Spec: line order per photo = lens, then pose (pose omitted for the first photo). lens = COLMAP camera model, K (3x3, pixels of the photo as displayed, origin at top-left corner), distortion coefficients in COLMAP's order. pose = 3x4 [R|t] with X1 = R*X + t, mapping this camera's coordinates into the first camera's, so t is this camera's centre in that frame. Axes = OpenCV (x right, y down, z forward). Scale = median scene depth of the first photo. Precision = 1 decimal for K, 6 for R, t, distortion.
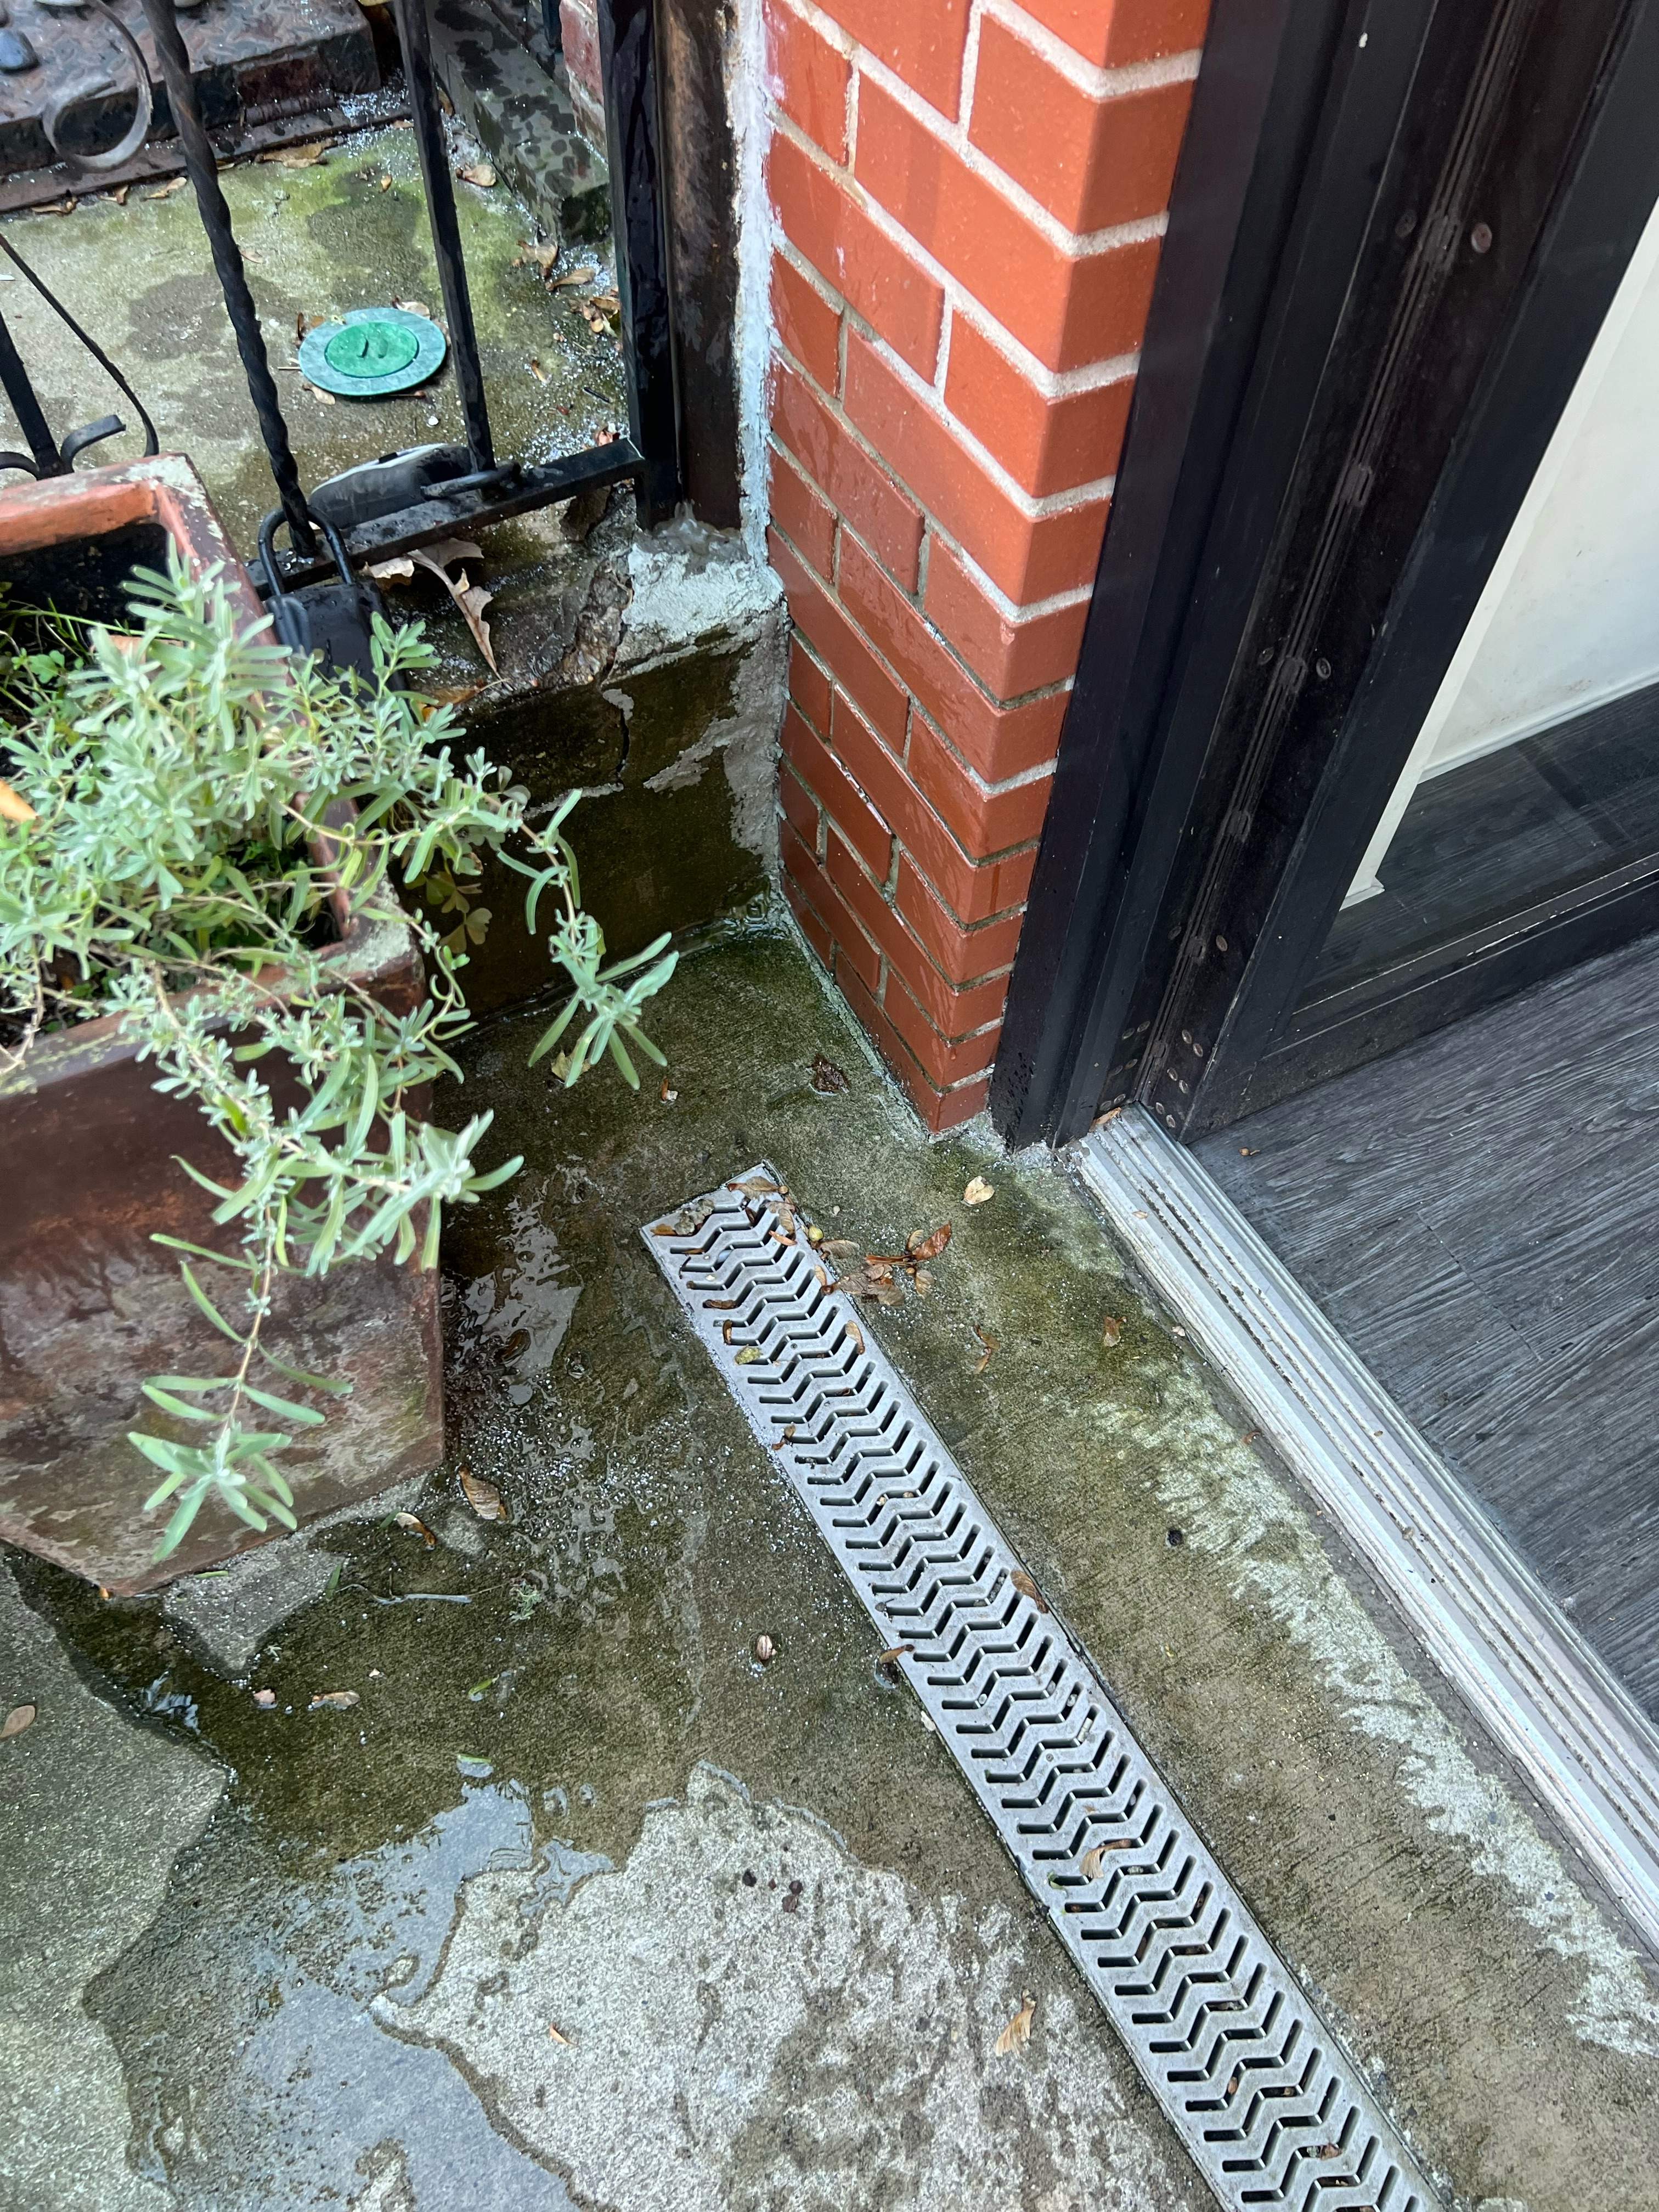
lens RADIAL K [[1712.9, 0, 833.1], [0, 1712.9, 1152.2], [0, 0, 1]] dist [0.012911, -0.028439]
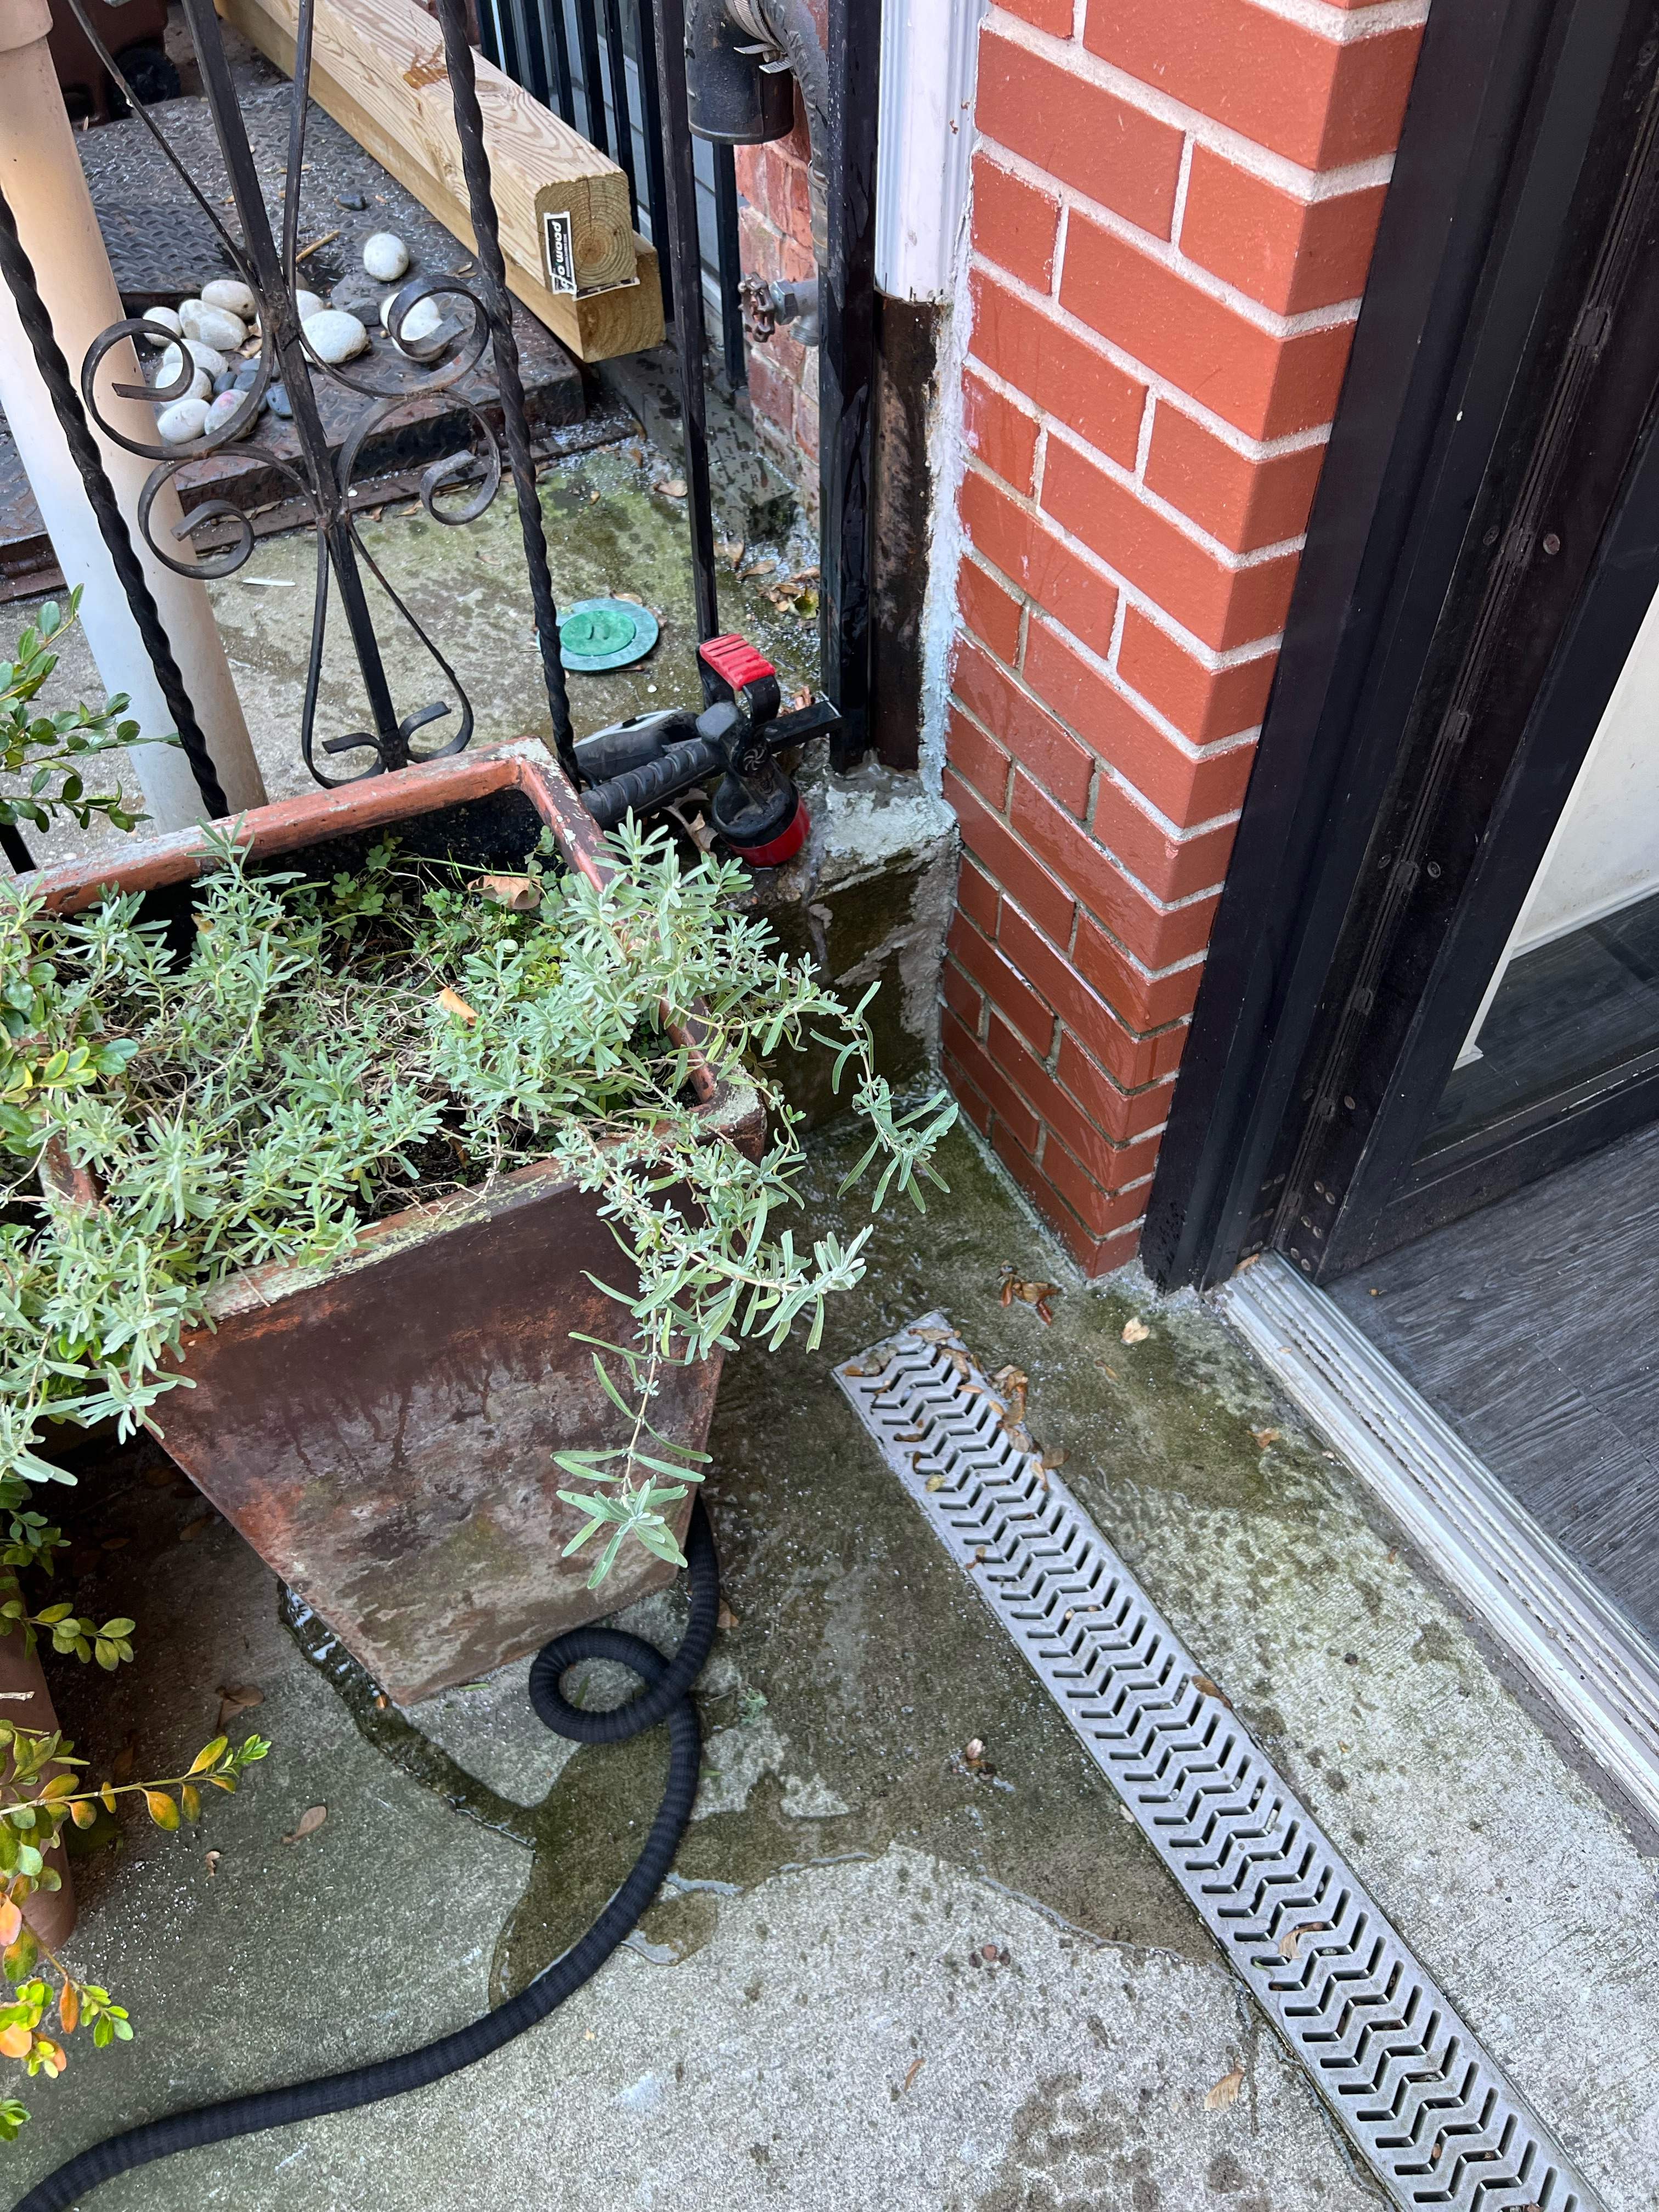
lens RADIAL K [[1735.6, 0, 829.5], [0, 1735.6, 1106.0], [0, 0, 1]] dist [0.027118, -0.049137]
pose [[0.999323, -0.026639, -0.025362, -0.099714], [0.022767, 0.989560, -0.142309, 0.041460], [0.028889, 0.141635, 0.989497, -0.176746]]
